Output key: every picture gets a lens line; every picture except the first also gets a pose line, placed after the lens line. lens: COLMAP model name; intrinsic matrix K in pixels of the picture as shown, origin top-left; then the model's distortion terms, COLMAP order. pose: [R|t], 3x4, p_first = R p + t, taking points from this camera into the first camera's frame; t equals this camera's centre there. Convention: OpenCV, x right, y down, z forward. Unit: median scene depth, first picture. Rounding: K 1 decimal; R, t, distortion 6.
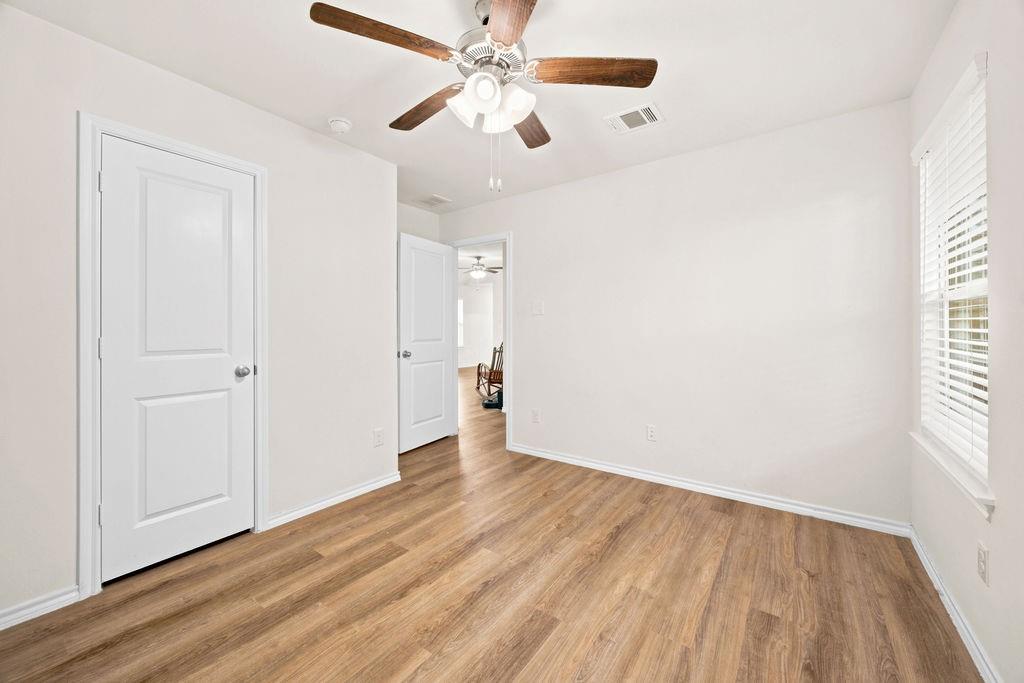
lens RADIAL K [[397.8, 0, 512.0], [0, 397.8, 341.5], [0, 0, 1]] dist [-0.002547, -0.000160]
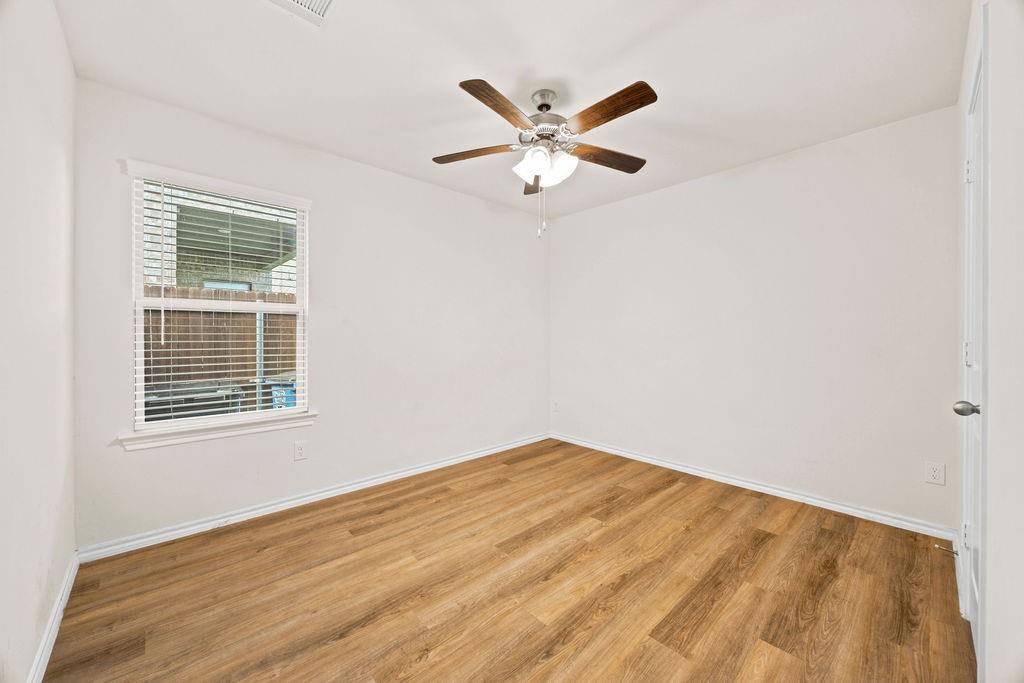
lens RADIAL K [[397.8, 0, 512.0], [0, 397.8, 341.5], [0, 0, 1]] dist [-0.002547, -0.000160]
pose [[-0.982297, -0.003661, 0.187294, -0.168870], [0.006444, 0.998557, 0.053313, -0.066731], [-0.187219, 0.053576, -0.980856, 2.002844]]
